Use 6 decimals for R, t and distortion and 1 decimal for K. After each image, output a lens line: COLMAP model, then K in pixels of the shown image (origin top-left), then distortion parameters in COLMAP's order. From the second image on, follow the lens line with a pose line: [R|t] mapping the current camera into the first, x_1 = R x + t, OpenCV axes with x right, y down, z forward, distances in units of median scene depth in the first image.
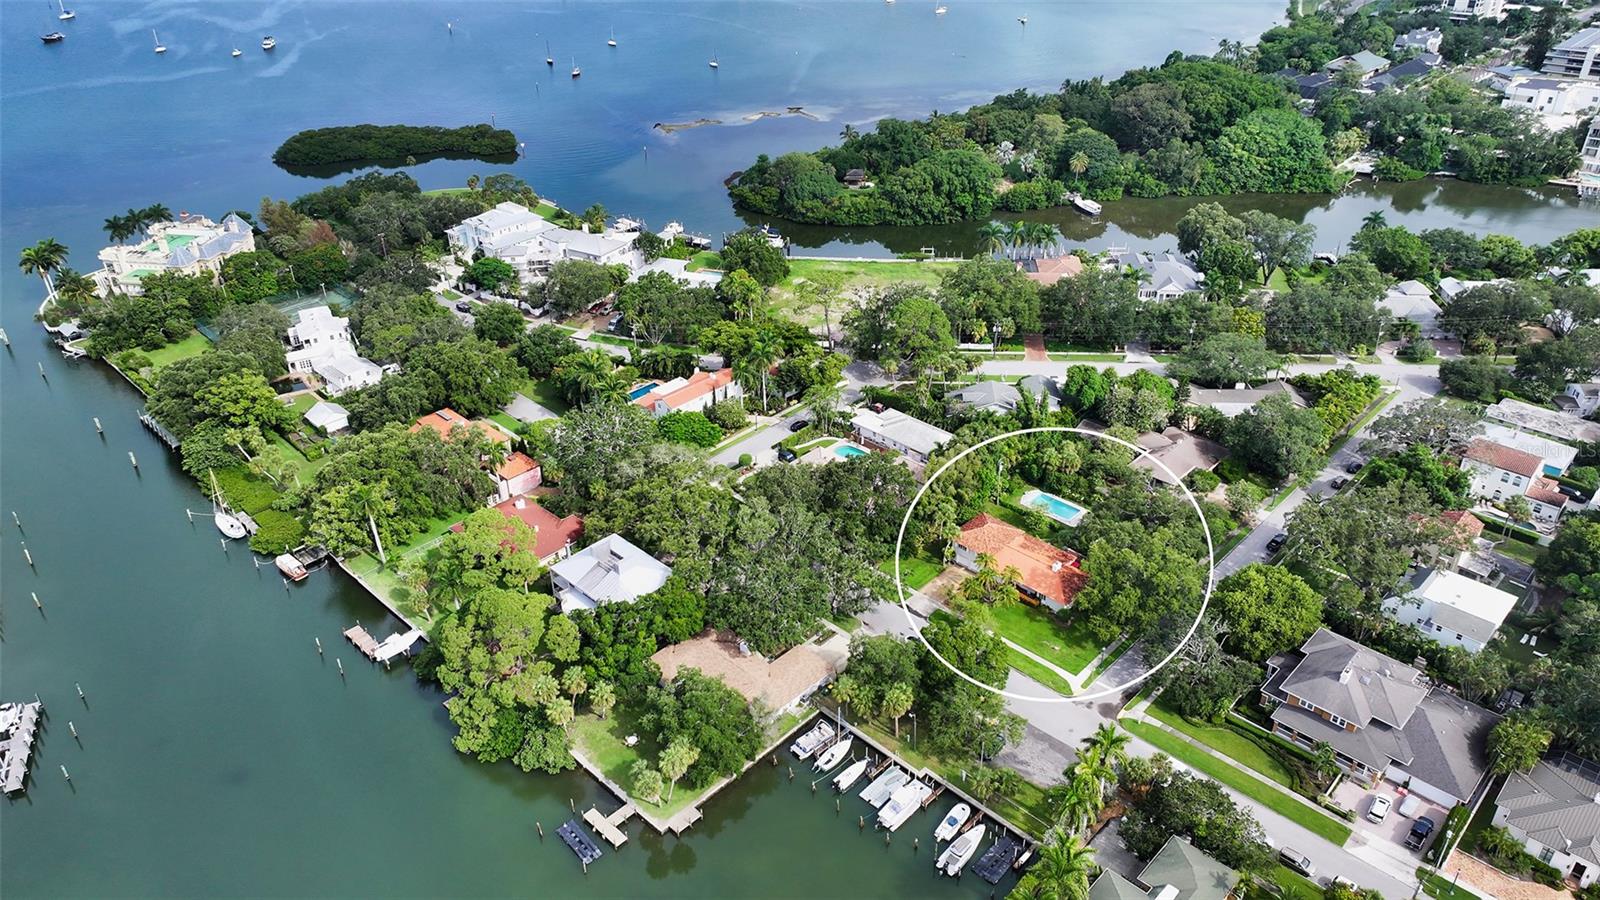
lens RADIAL K [[1133.3, 0, 800.0], [0, 1133.3, 450.0], [0, 0, 1]] dist [0.004026, 0.009826]
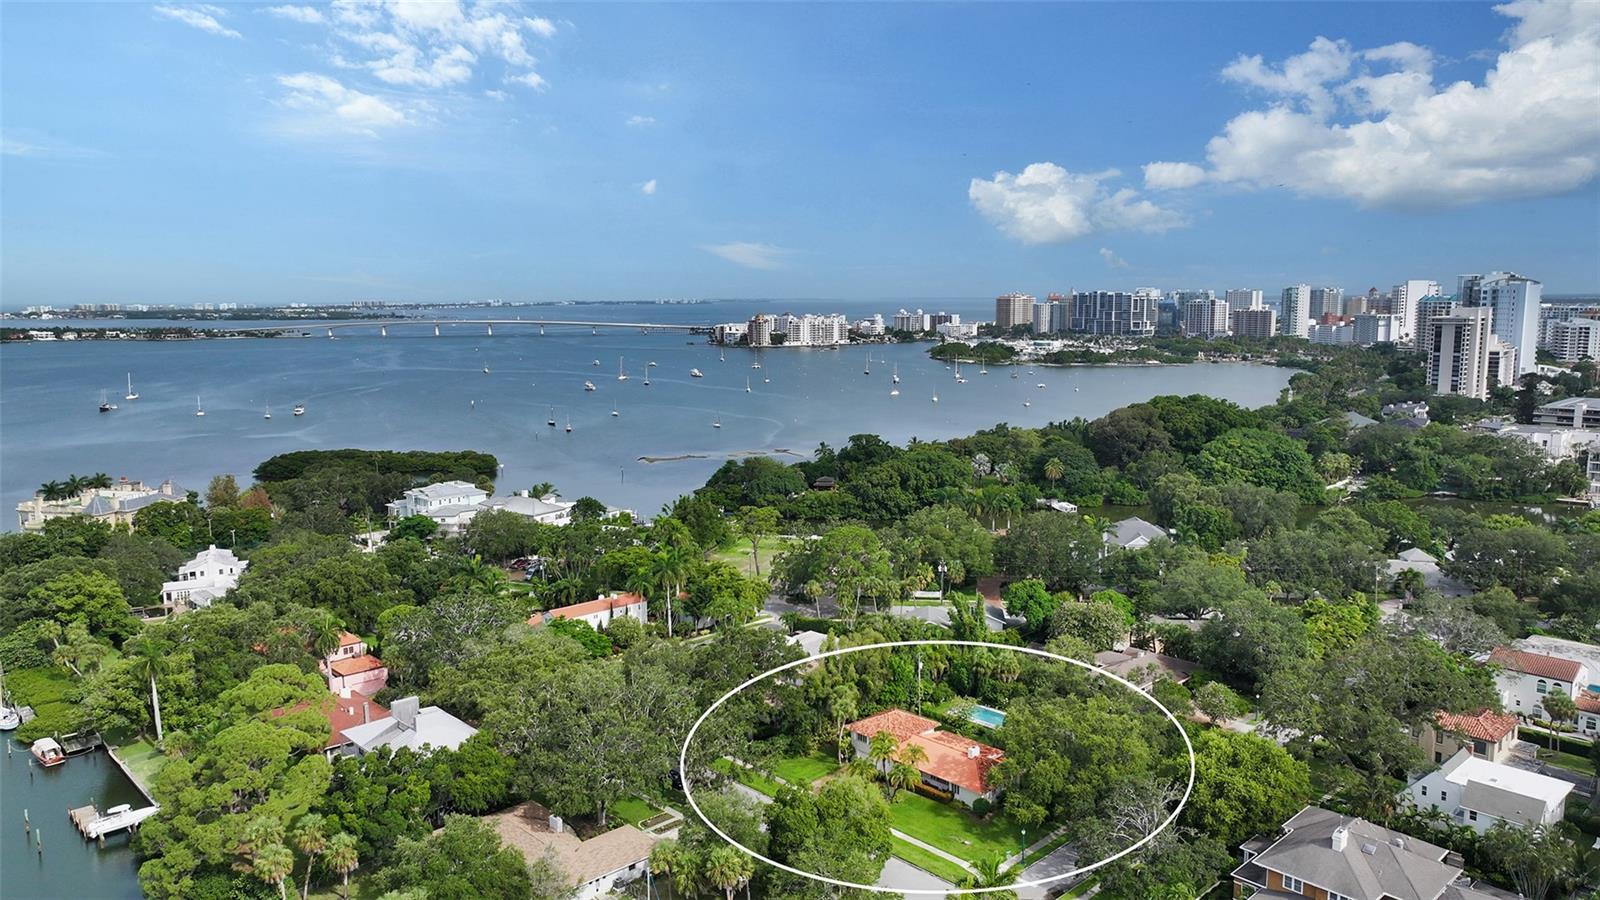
lens RADIAL K [[1133.3, 0, 800.0], [0, 1133.3, 450.0], [0, 0, 1]] dist [0.004026, 0.009826]
pose [[0.999039, 0.016267, -0.040697, 0.116943], [-0.030651, 0.923042, -0.383476, 0.187714], [0.031327, 0.384355, 0.922654, 0.161104]]
